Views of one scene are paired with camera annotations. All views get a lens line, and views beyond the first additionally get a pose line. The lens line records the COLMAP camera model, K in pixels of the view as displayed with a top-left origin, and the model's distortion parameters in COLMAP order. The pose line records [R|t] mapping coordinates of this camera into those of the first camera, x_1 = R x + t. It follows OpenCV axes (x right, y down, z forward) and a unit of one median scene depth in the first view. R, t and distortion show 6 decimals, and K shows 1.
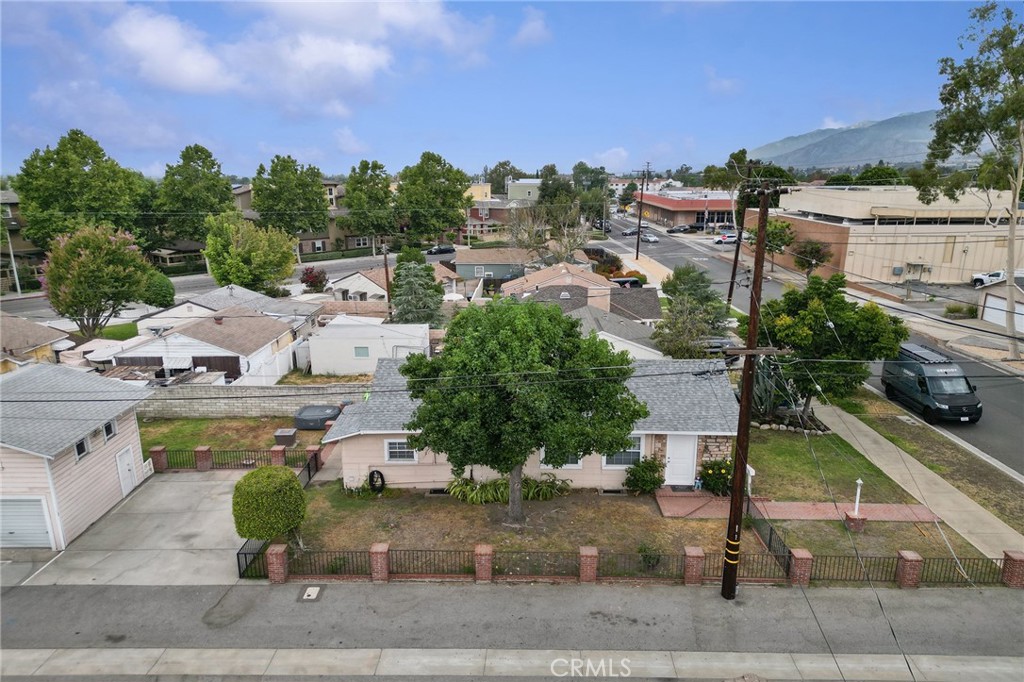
lens RADIAL K [[742.2, 0, 512.0], [0, 742.2, 341.0], [0, 0, 1]] dist [0.073053, -0.086235]
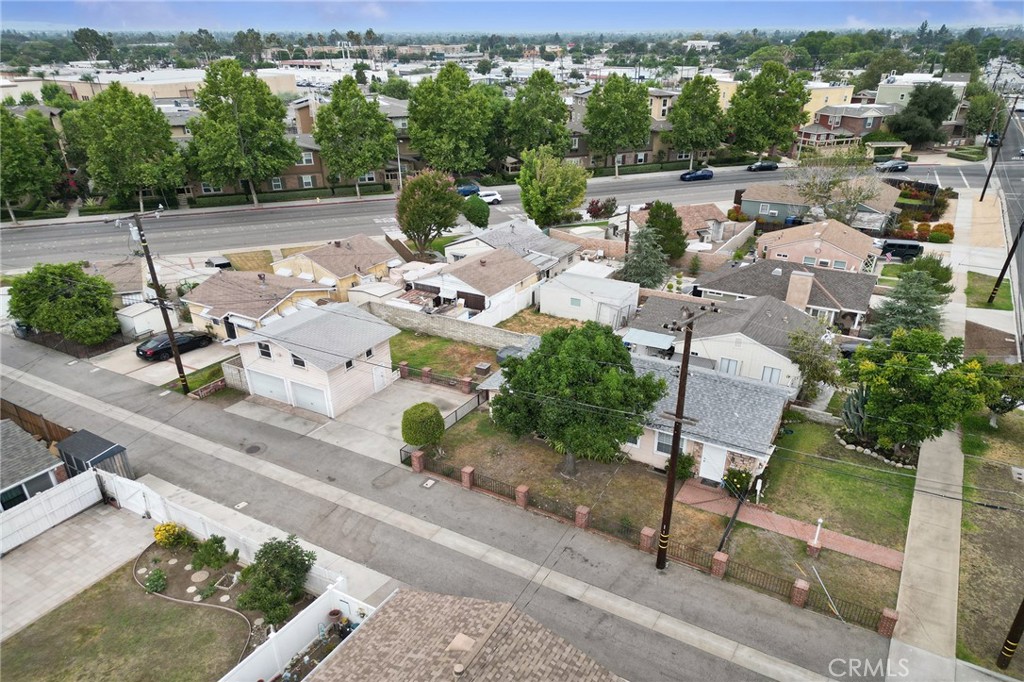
lens RADIAL K [[689.0, 0, 497.3], [0, 689.0, 366.9], [0, 0, 1]] dist [0.075678, -0.060282]
pose [[0.875047, 0.209846, -0.436186, 0.249021], [-0.116935, 0.966094, 0.230192, -0.151871], [0.469701, -0.150424, 0.869916, -0.136049]]
